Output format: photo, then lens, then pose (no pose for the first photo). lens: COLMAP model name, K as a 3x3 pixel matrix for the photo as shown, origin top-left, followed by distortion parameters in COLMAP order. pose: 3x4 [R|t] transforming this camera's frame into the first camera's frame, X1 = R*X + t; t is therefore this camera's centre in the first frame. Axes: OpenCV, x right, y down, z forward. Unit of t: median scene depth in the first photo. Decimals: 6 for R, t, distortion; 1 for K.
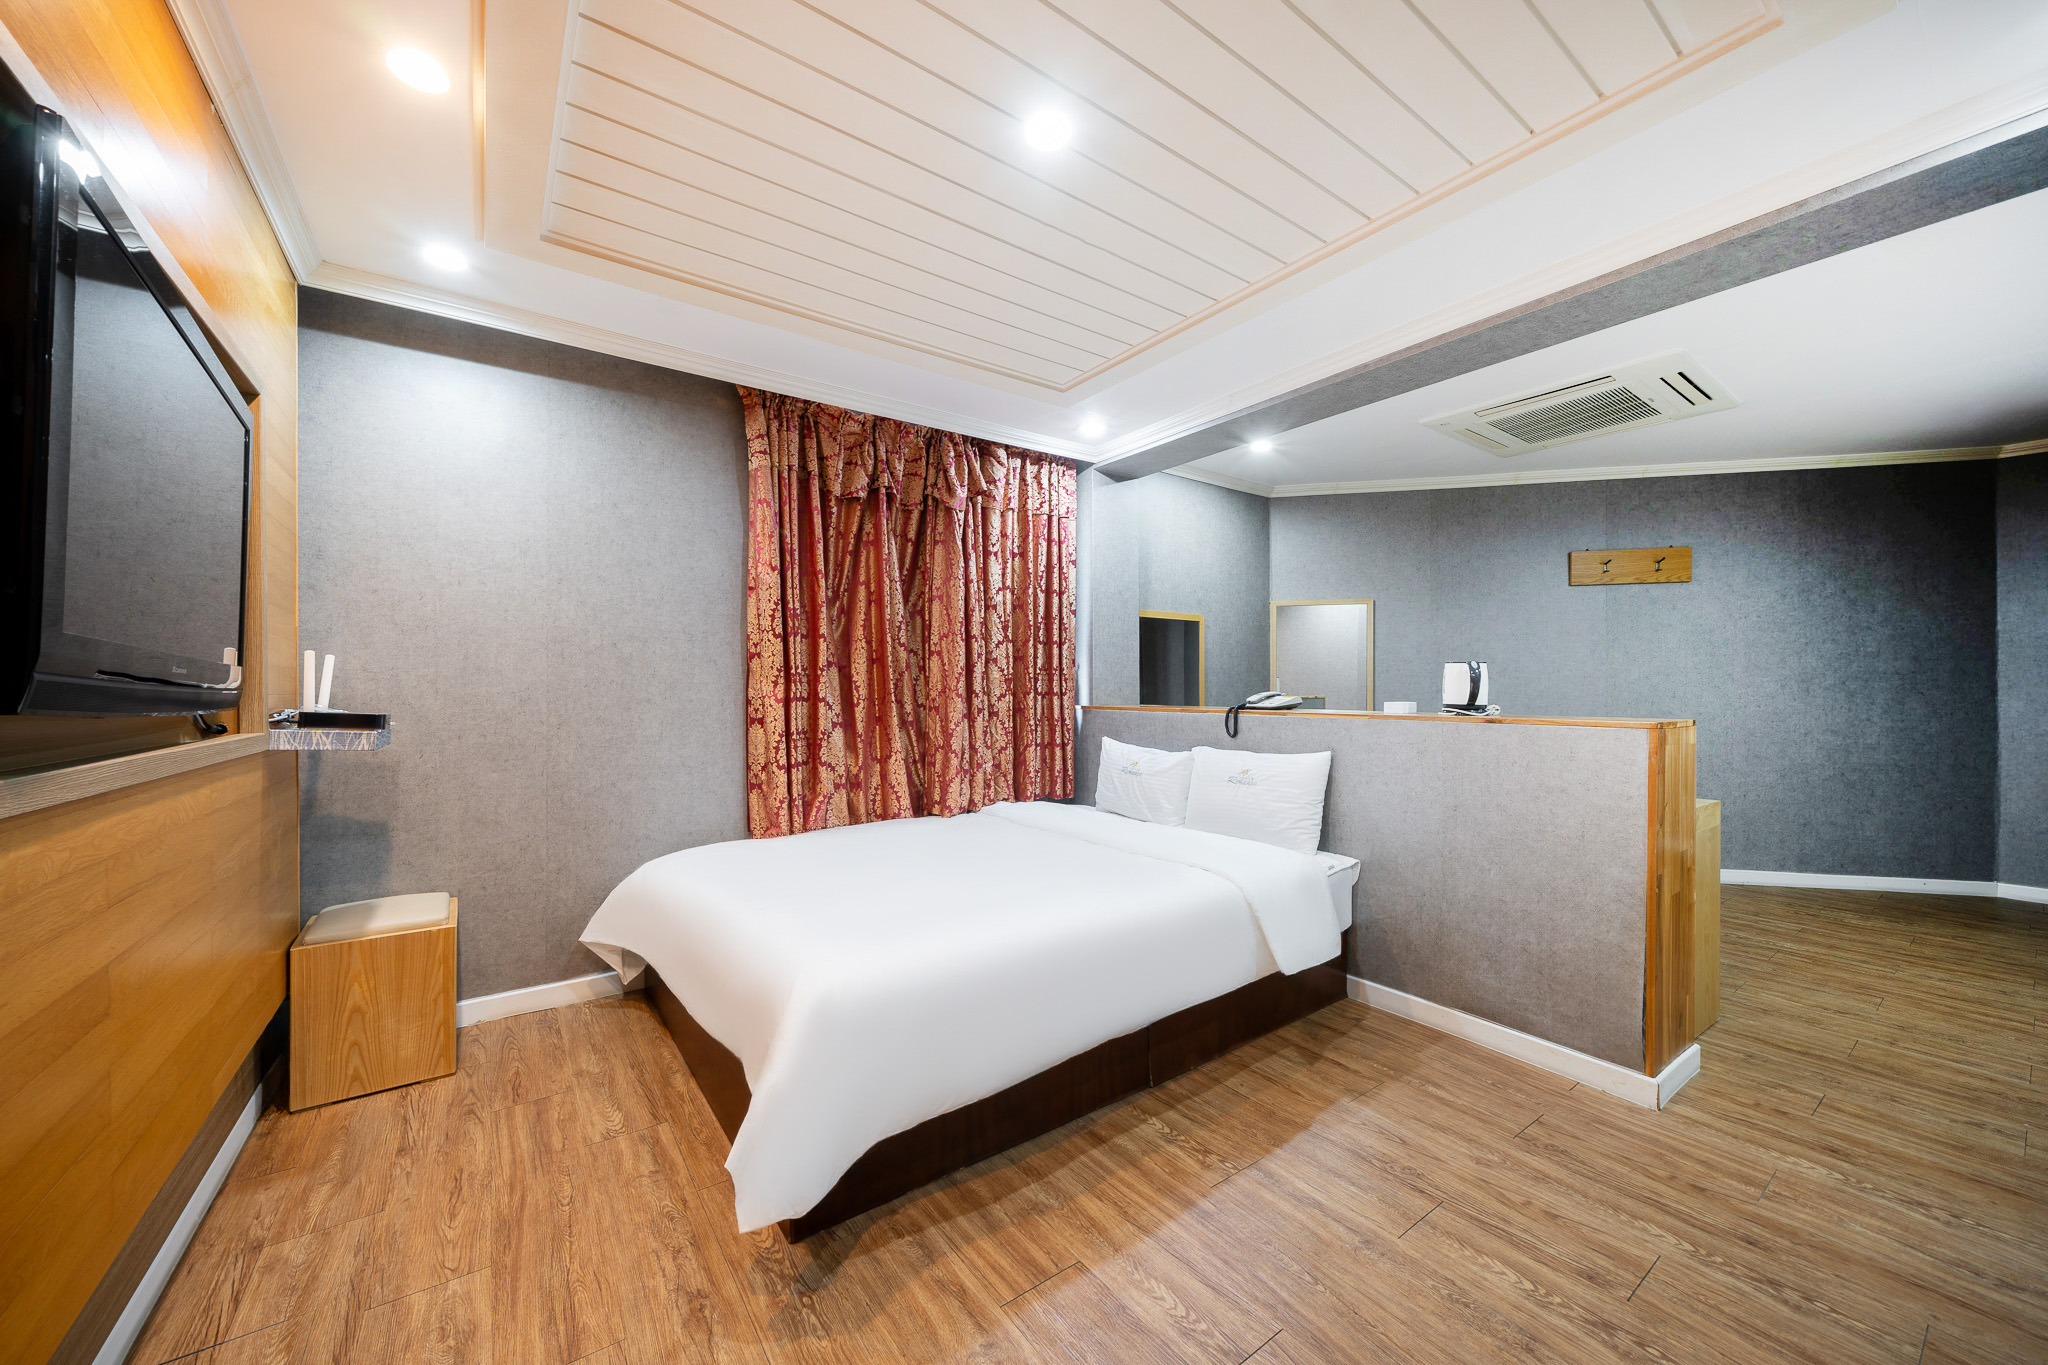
lens RADIAL K [[756.7, 0, 1024.0], [0, 756.7, 682.5], [0, 0, 1]] dist [-0.000373, -0.000043]
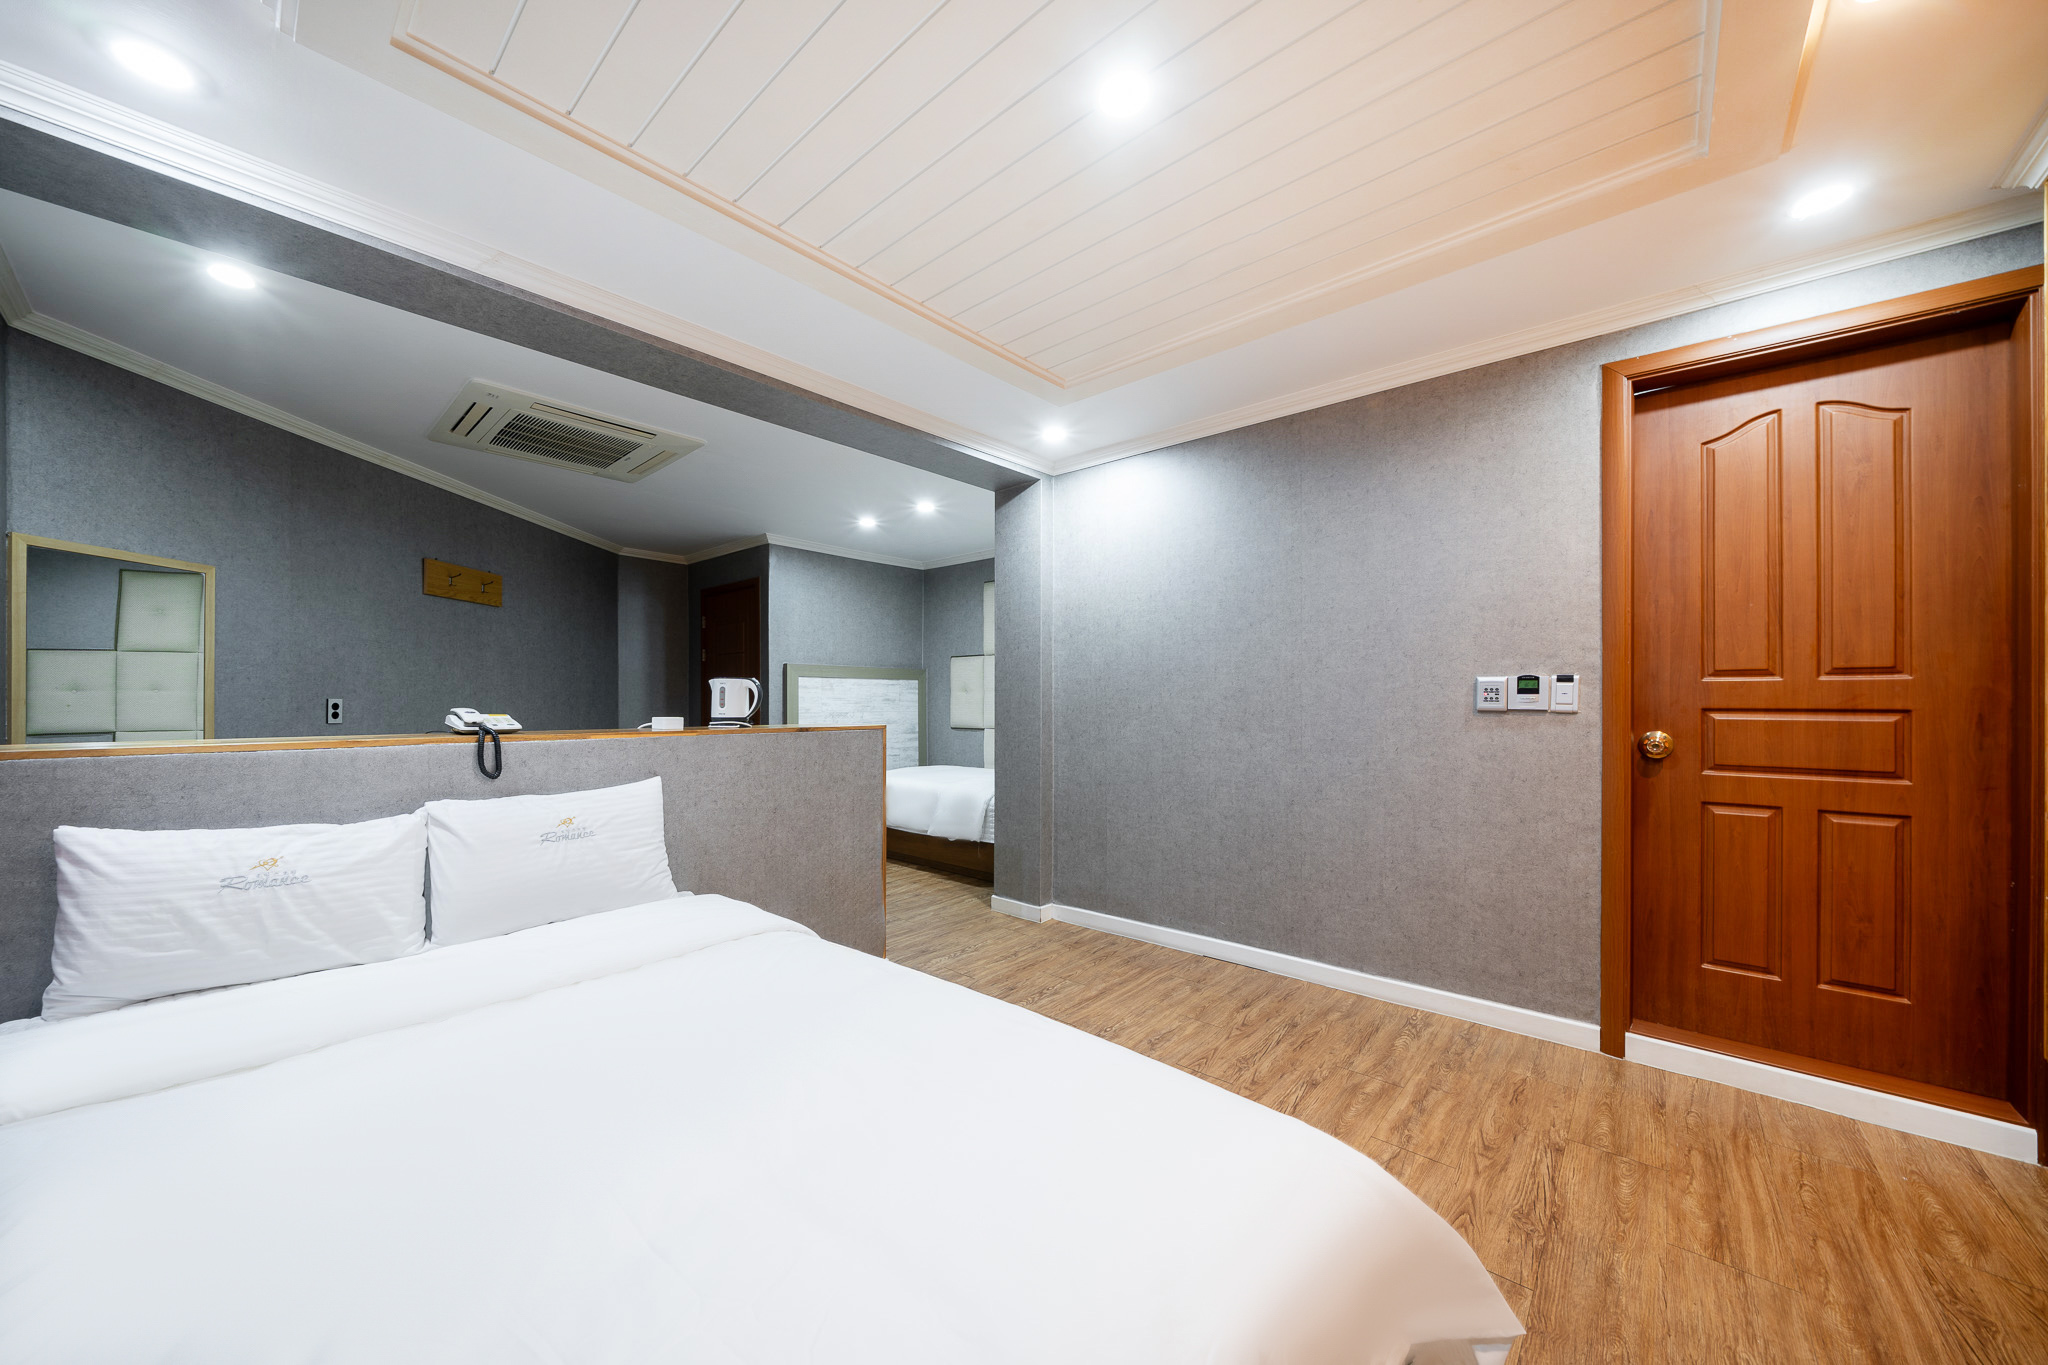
lens RADIAL K [[715.5, 0, 1018.8], [0, 715.5, 703.0], [0, 0, 1]] dist [-0.000530, -0.000032]
pose [[-0.211066, 0.002778, 0.977468, -0.449925], [-0.004893, 0.999980, -0.003899, 0.009271], [-0.977460, -0.005606, -0.211048, 0.739338]]
